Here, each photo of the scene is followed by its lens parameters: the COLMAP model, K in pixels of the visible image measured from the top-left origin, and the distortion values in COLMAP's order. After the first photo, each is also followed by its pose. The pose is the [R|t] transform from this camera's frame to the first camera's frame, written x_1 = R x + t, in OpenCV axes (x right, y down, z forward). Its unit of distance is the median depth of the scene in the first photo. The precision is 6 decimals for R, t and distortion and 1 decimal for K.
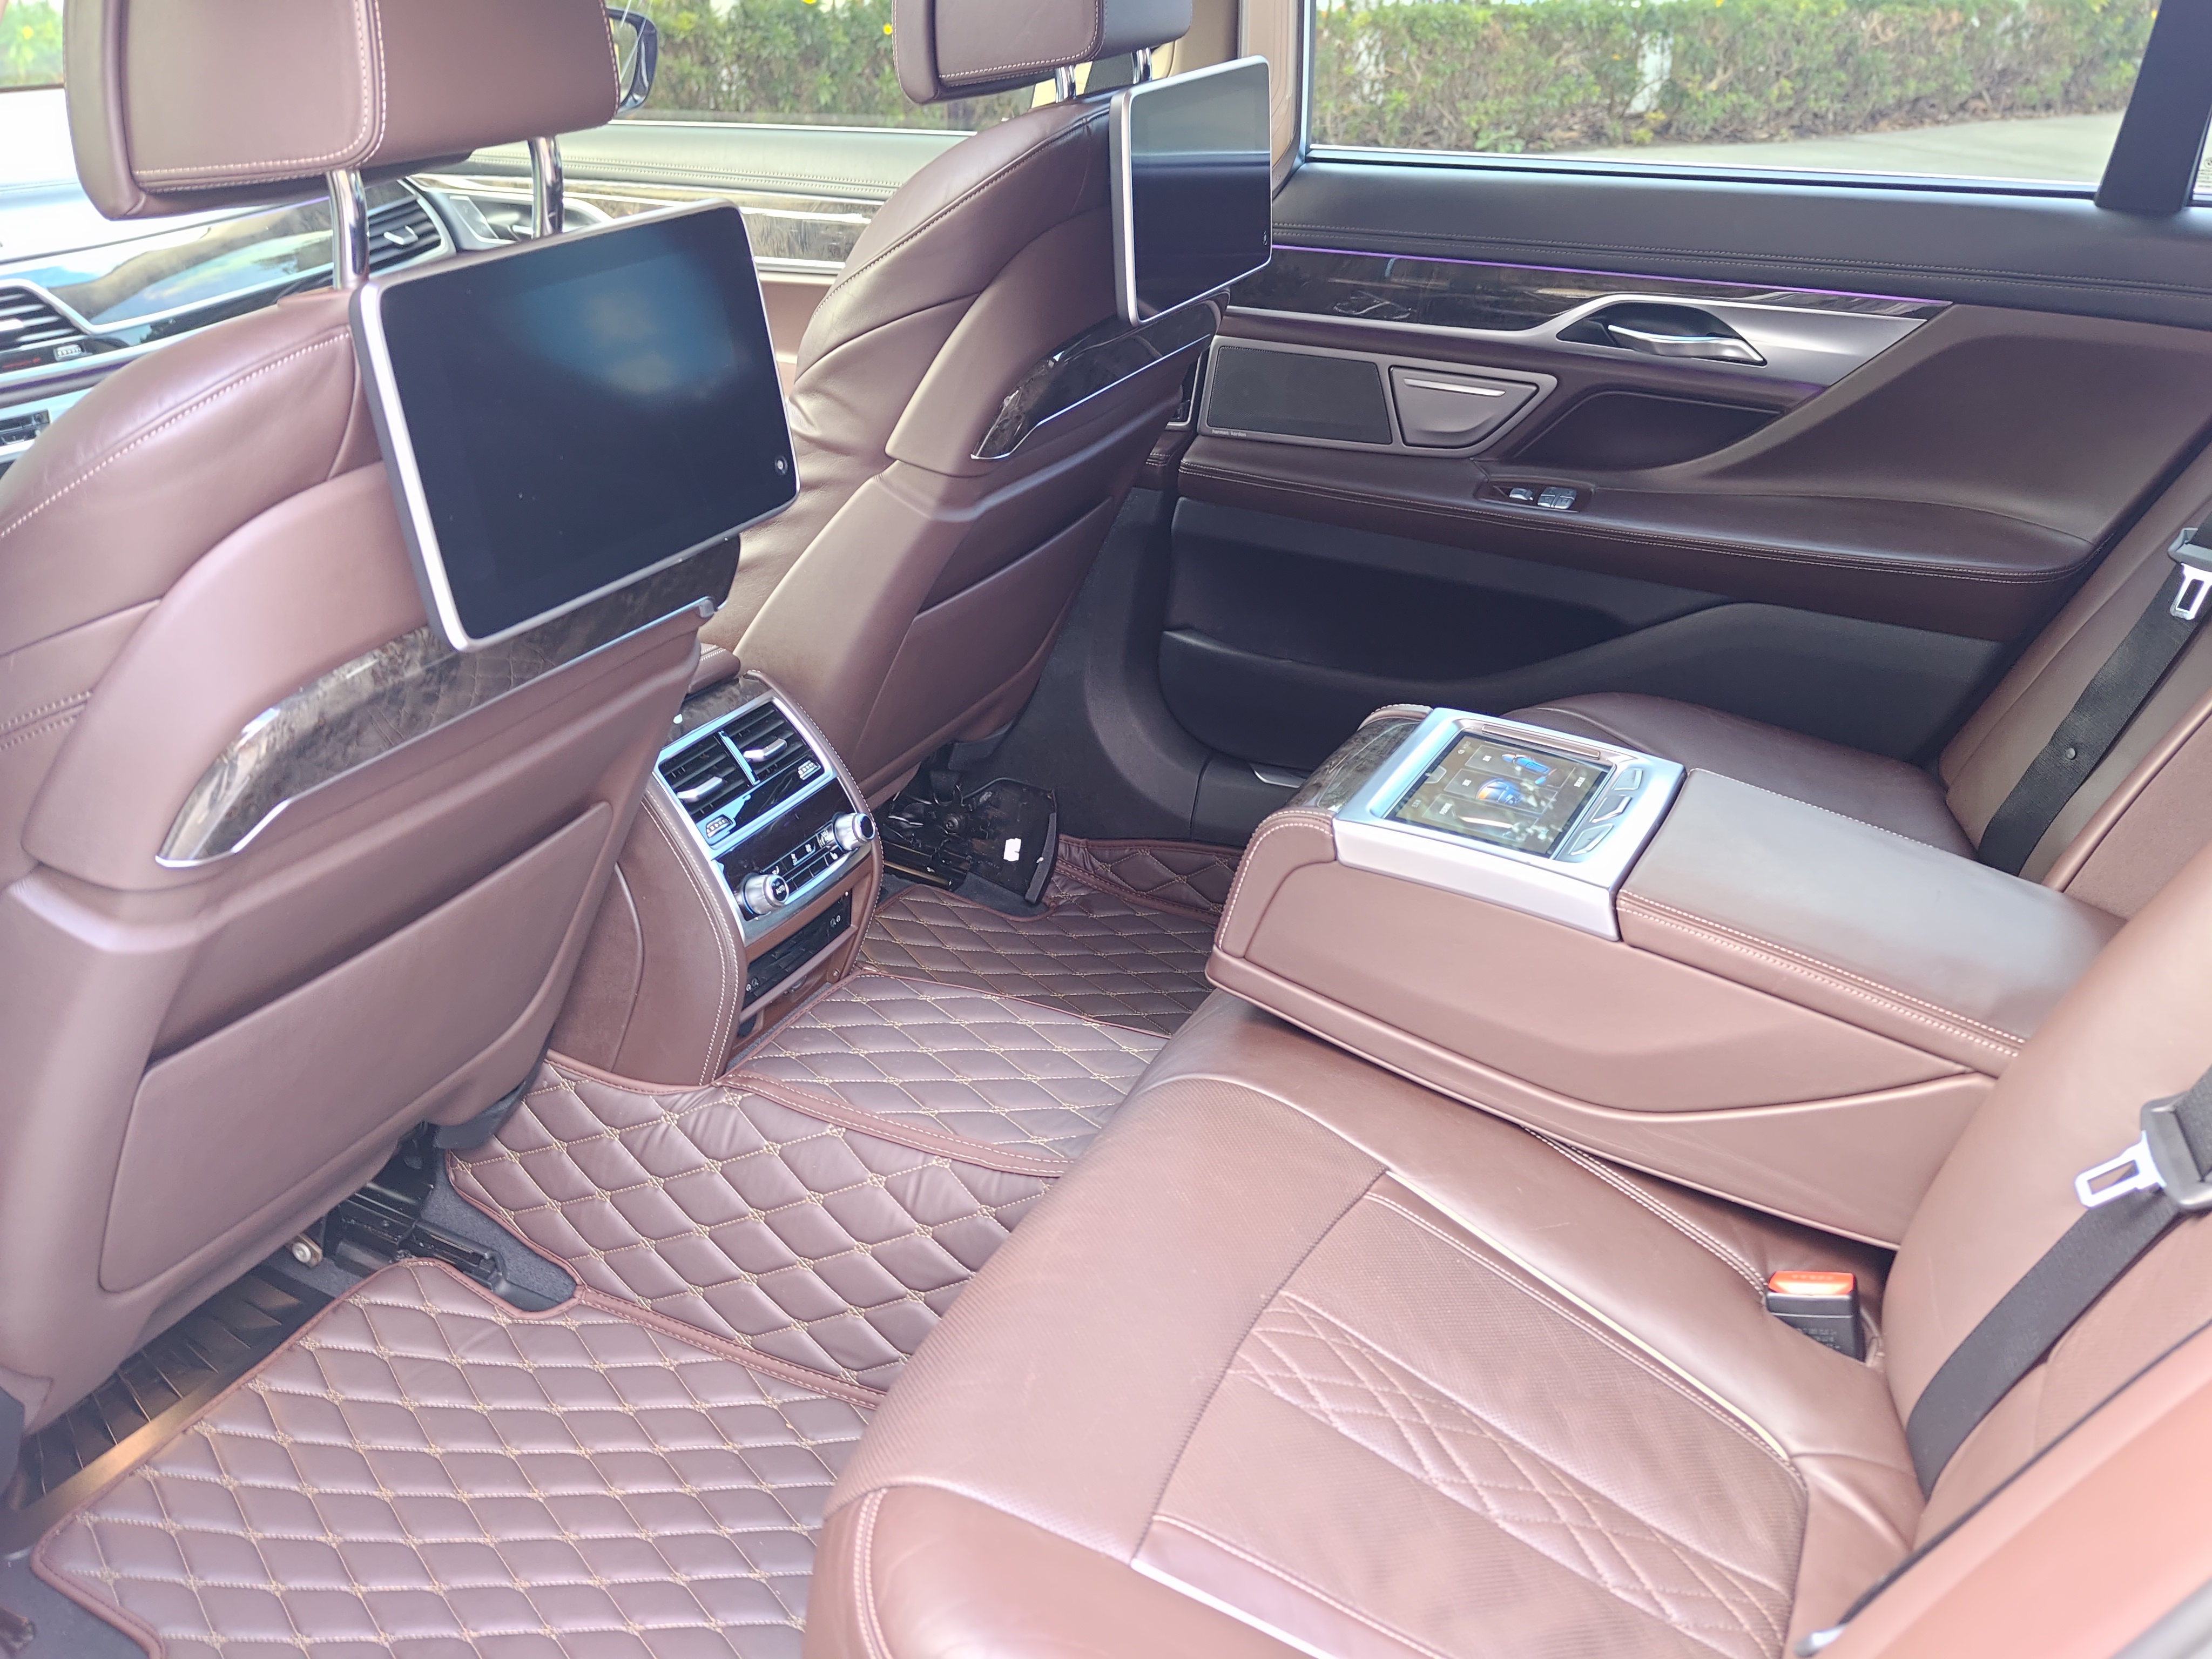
lens RADIAL K [[2303.6, 0, 1111.2], [0, 2303.6, 833.4], [0, 0, 1]] dist [0.021342, -0.015752]
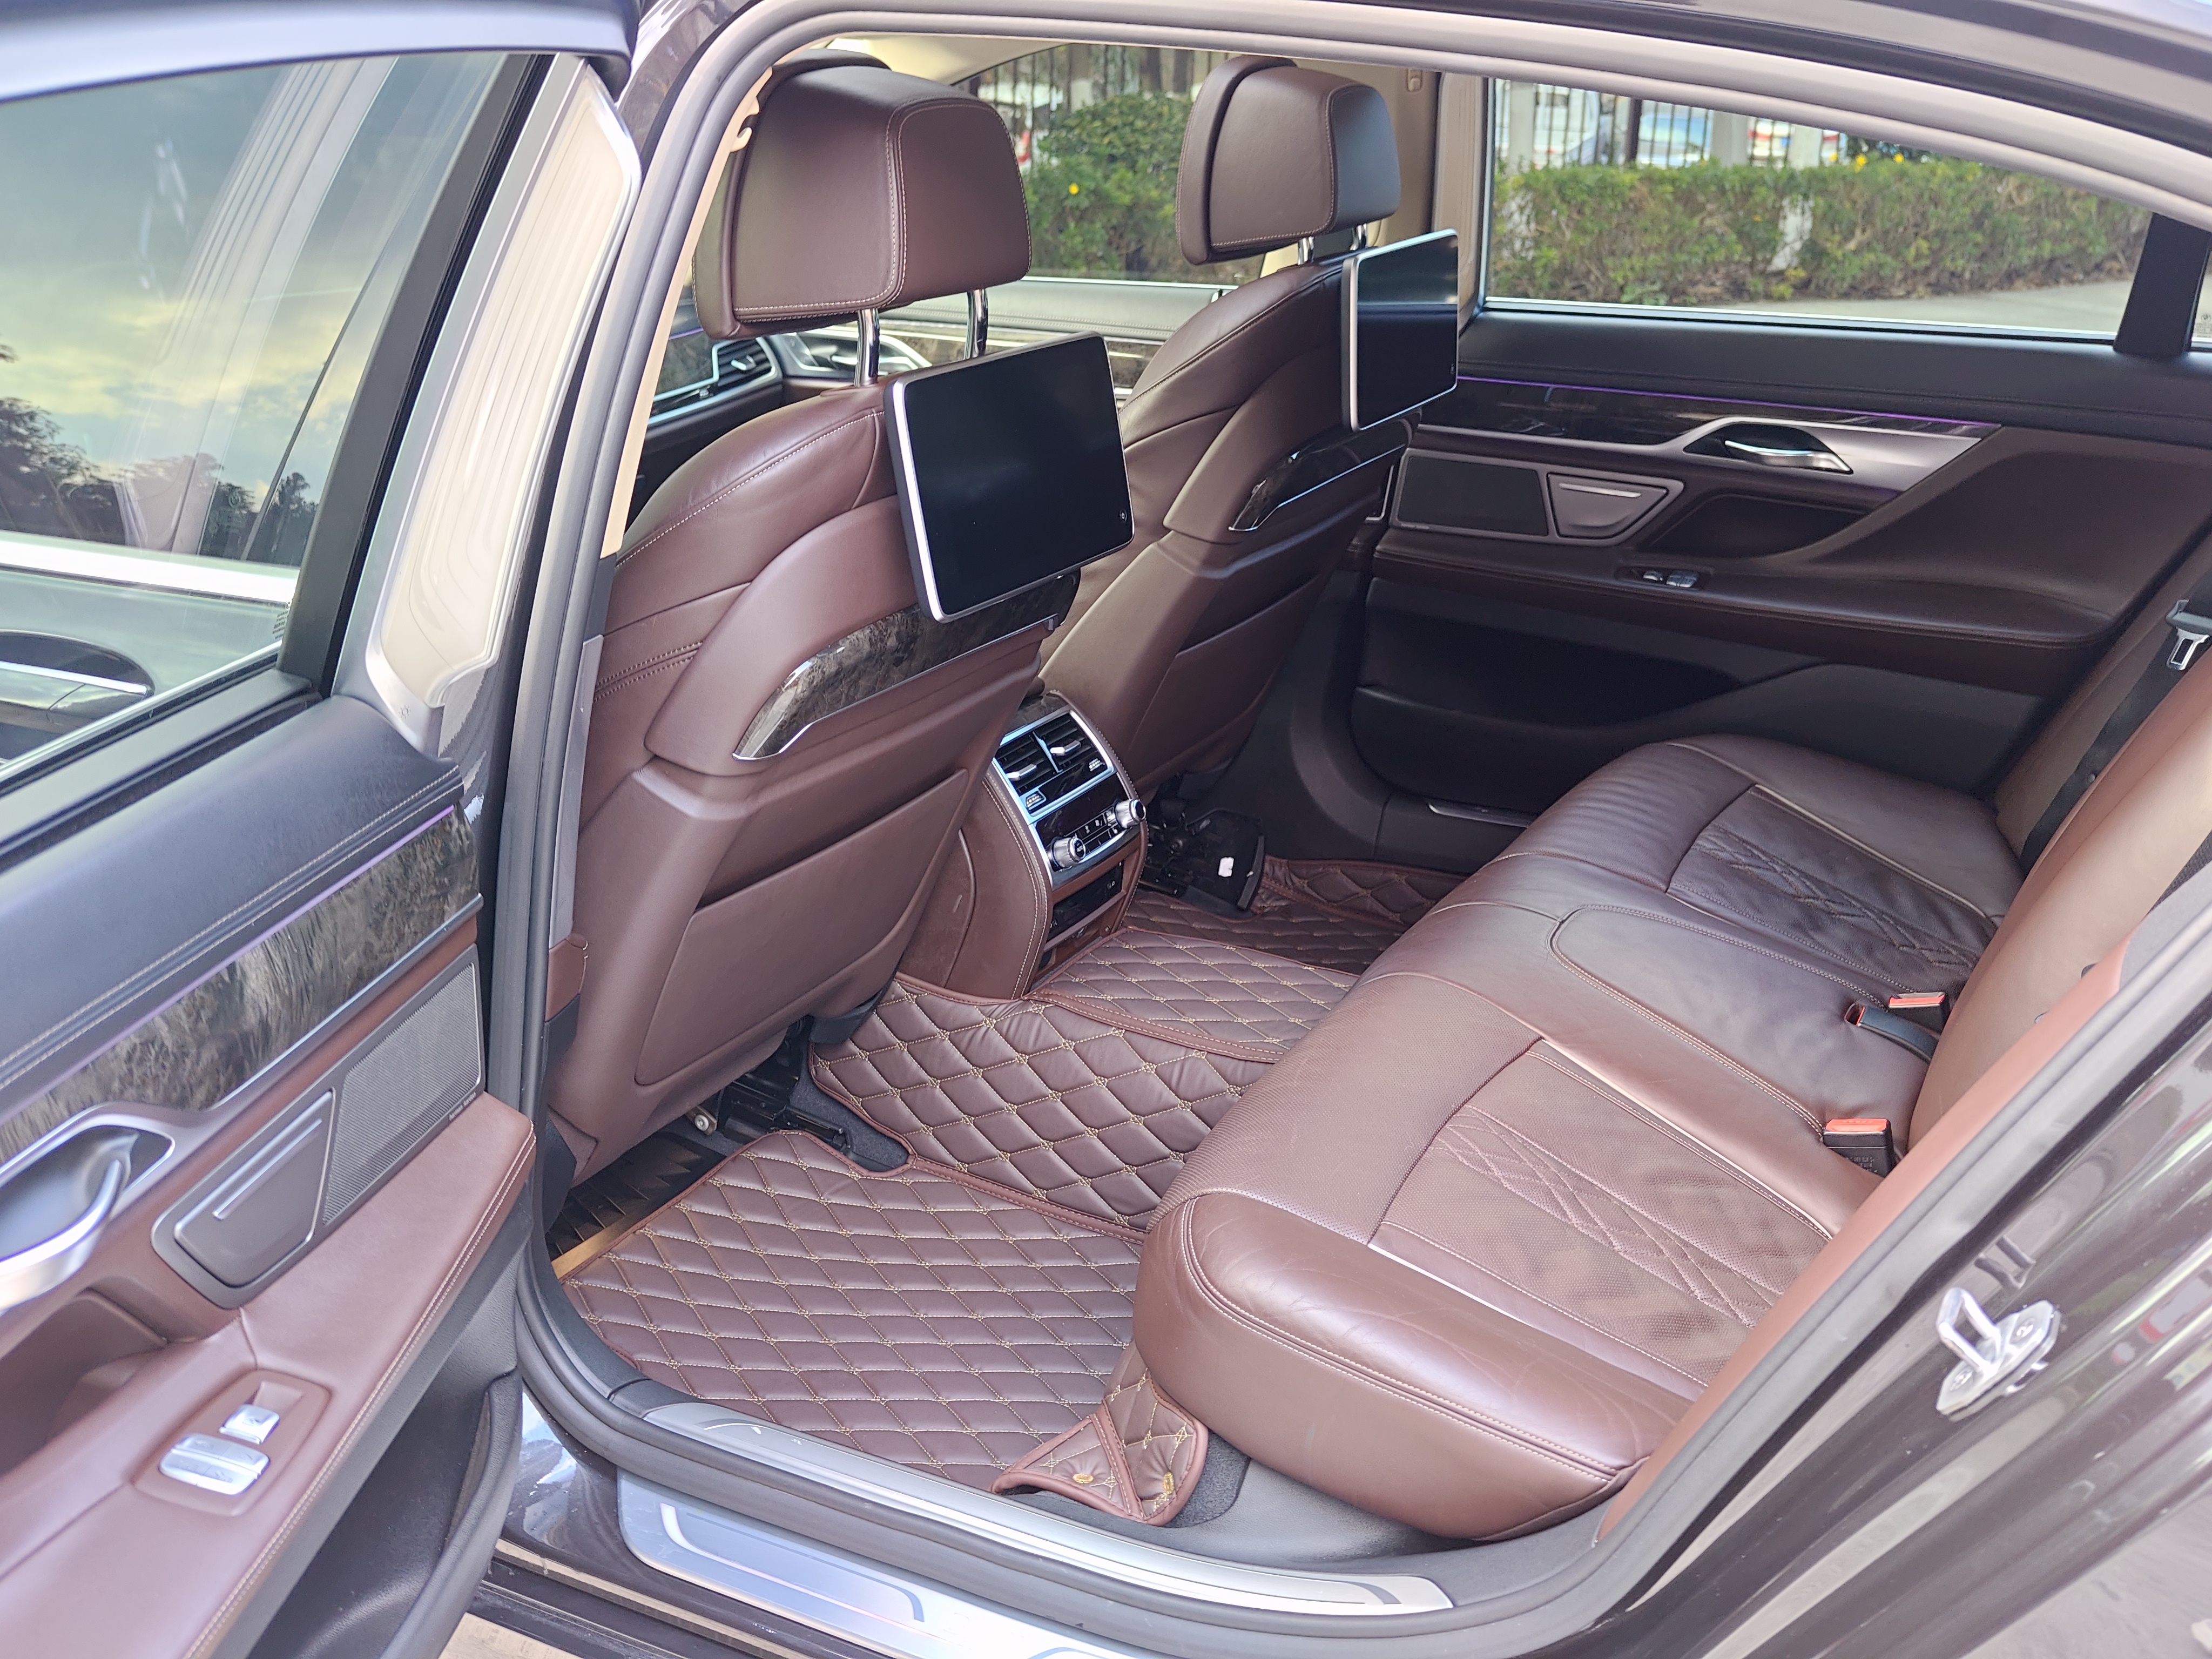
lens RADIAL K [[2305.4, 0, 1106.0], [0, 2305.4, 829.5], [0, 0, 1]] dist [0.017286, -0.012981]
pose [[0.997895, 0.023230, -0.060551, -0.045739], [-0.026950, 0.997752, -0.061360, 0.088710], [0.058989, 0.062863, 0.996277, -0.298253]]
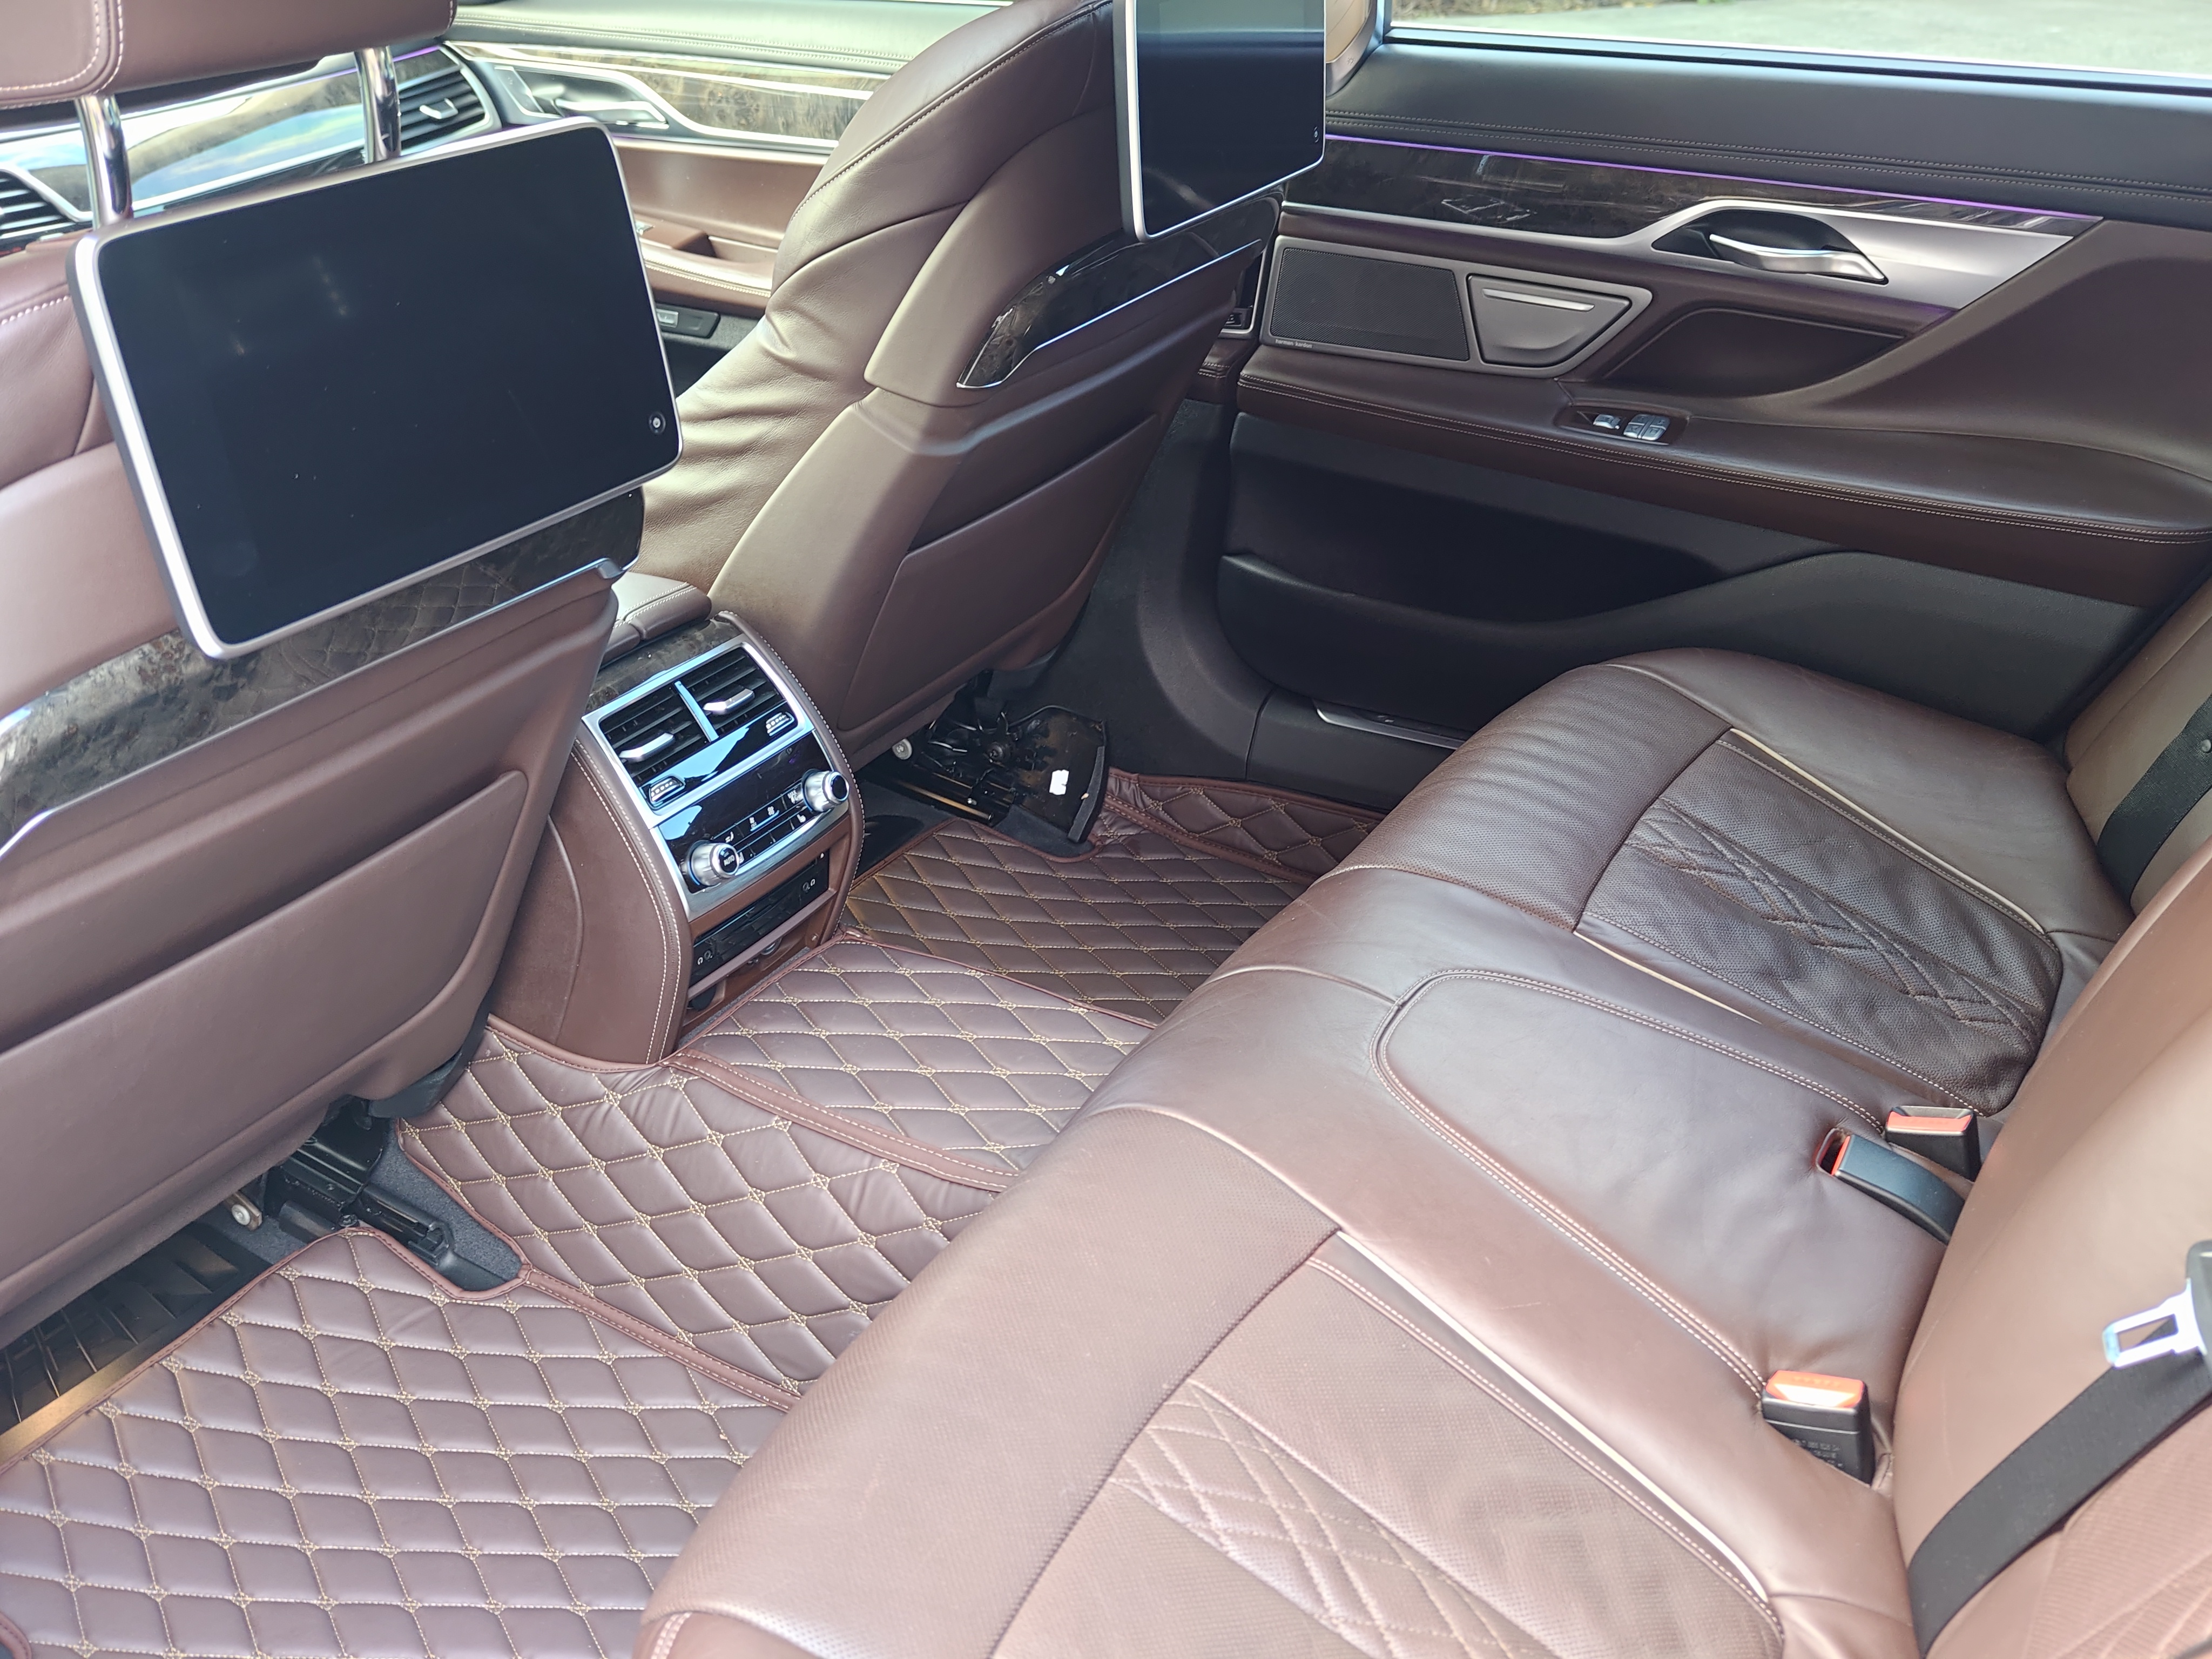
lens RADIAL K [[2305.4, 0, 1106.0], [0, 2305.4, 829.5], [0, 0, 1]] dist [0.017286, -0.012981]
pose [[0.995761, 0.036055, -0.084622, 0.078403], [-0.030679, 0.997479, 0.063996, -0.048270], [0.086716, -0.061128, 0.994356, 0.093426]]
